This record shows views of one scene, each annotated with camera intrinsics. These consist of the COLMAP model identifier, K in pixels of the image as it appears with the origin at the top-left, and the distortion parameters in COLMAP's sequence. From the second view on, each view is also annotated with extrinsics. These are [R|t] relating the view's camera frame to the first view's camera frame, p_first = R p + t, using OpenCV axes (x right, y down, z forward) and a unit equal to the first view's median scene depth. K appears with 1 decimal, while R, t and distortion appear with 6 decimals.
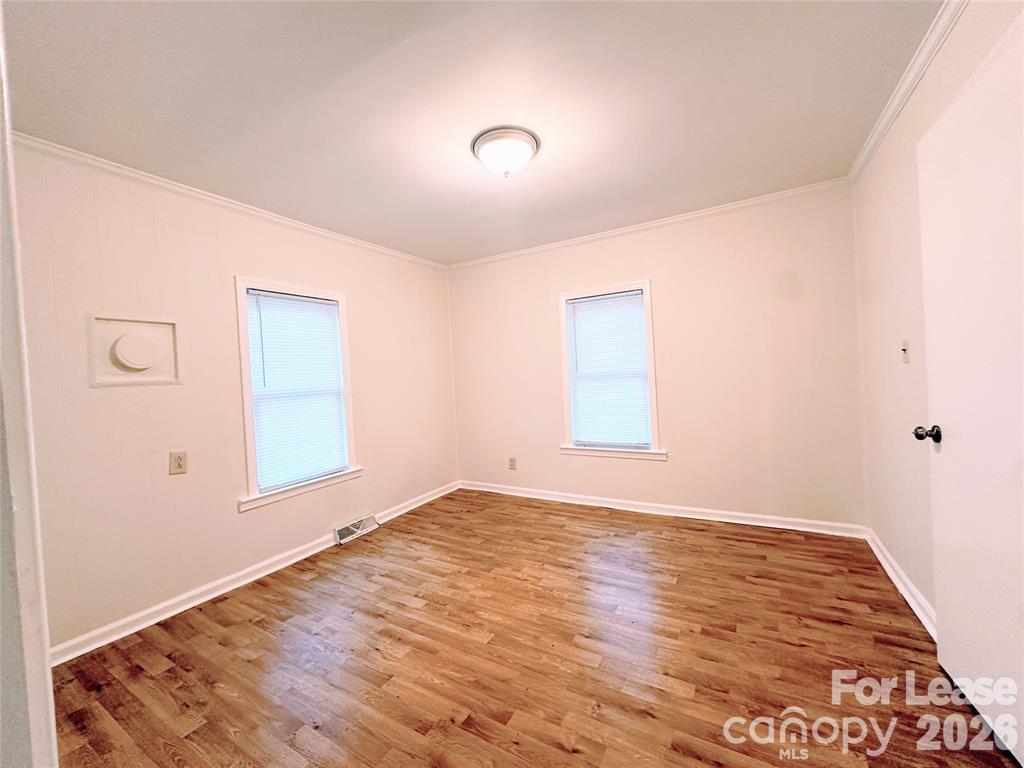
lens RADIAL K [[409.2, 0, 512.0], [0, 409.2, 384.0], [0, 0, 1]] dist [-0.003710, -0.000251]
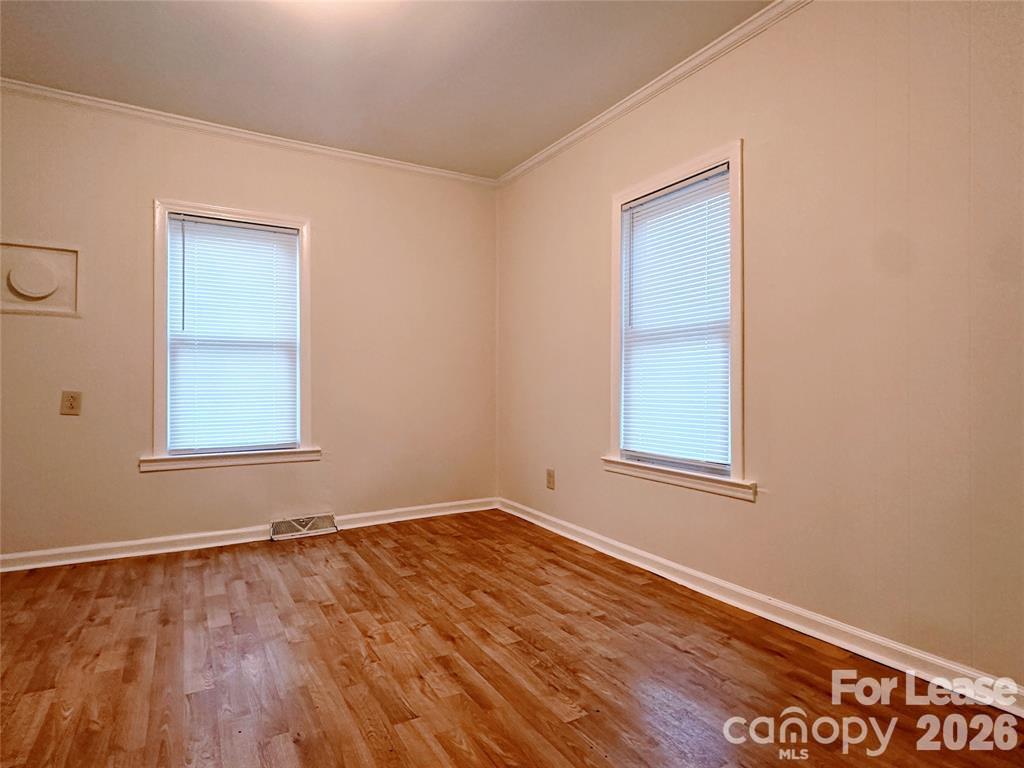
lens RADIAL K [[566.1, 0, 512.5], [0, 566.1, 388.3], [0, 0, 1]] dist [-0.000608, -0.001836]
pose [[0.870233, 0.055247, -0.489533, 0.480749], [-0.058195, 0.998263, 0.009208, 0.066214], [0.489191, 0.020475, 0.871936, 0.275344]]
